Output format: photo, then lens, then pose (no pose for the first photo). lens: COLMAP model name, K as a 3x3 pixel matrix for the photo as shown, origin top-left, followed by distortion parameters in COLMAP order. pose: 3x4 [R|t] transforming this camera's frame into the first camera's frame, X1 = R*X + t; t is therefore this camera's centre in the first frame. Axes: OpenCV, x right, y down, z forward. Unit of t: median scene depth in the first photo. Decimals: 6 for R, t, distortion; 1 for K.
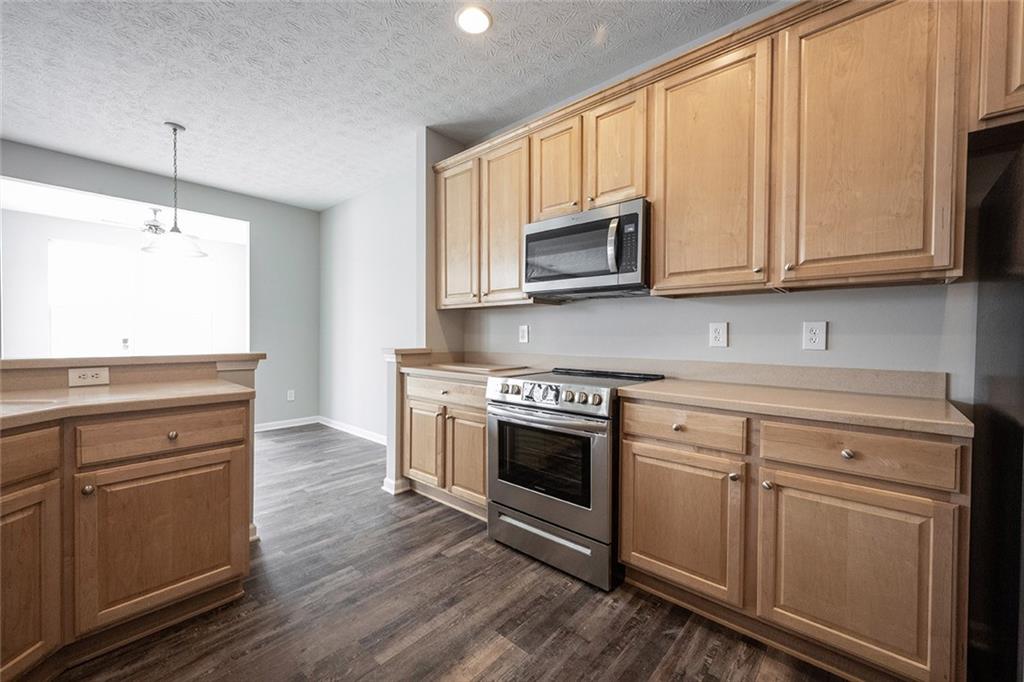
lens RADIAL K [[403.1, 0, 513.8], [0, 403.1, 346.4], [0, 0, 1]] dist [-0.000817, 0.000599]
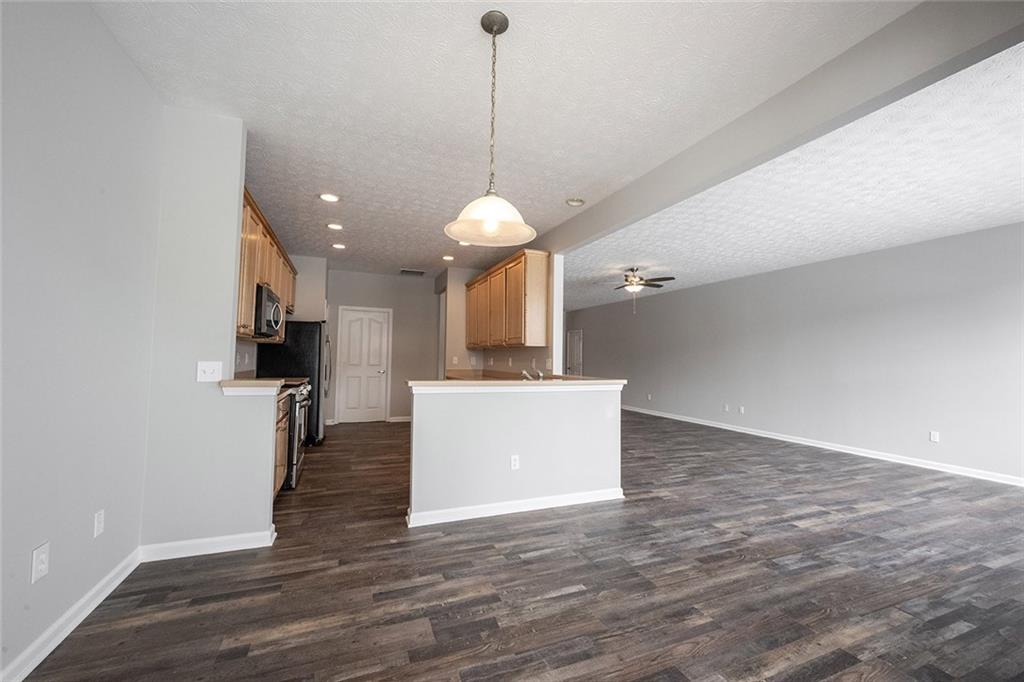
lens RADIAL K [[403.1, 0, 508.4], [0, 403.1, 340.2], [0, 0, 1]] dist [-0.000817, 0.000599]
pose [[-0.890406, -0.002141, 0.455162, -1.649168], [-0.012142, 0.999745, -0.019051, -0.100384], [-0.455005, -0.022490, -0.890205, 2.189621]]
